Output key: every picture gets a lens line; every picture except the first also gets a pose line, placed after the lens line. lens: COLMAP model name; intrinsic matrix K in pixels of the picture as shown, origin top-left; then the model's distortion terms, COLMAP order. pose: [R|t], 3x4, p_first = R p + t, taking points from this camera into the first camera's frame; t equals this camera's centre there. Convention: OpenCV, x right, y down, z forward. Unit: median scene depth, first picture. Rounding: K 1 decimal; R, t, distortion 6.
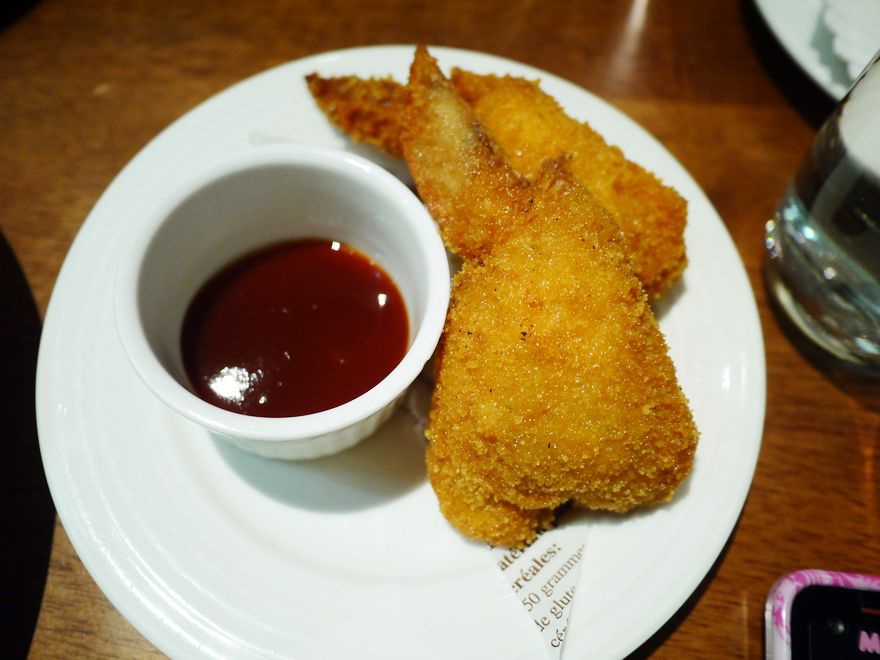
lens RADIAL K [[726.7, 0, 440.0], [0, 726.7, 330.0], [0, 0, 1]] dist [-0.044896, 0.017150]
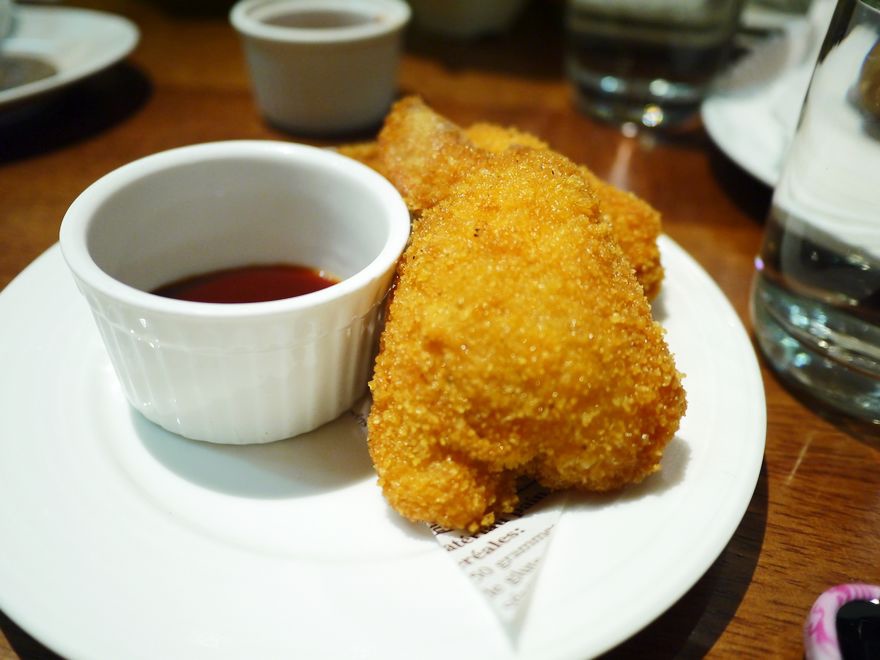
lens RADIAL K [[726.7, 0, 440.0], [0, 726.7, 330.0], [0, 0, 1]] dist [-0.044896, 0.017150]
pose [[0.997999, 0.049310, -0.039579, 0.098547], [-0.062017, 0.885364, -0.460744, 0.492516], [0.012322, 0.462276, 0.886650, 0.203399]]
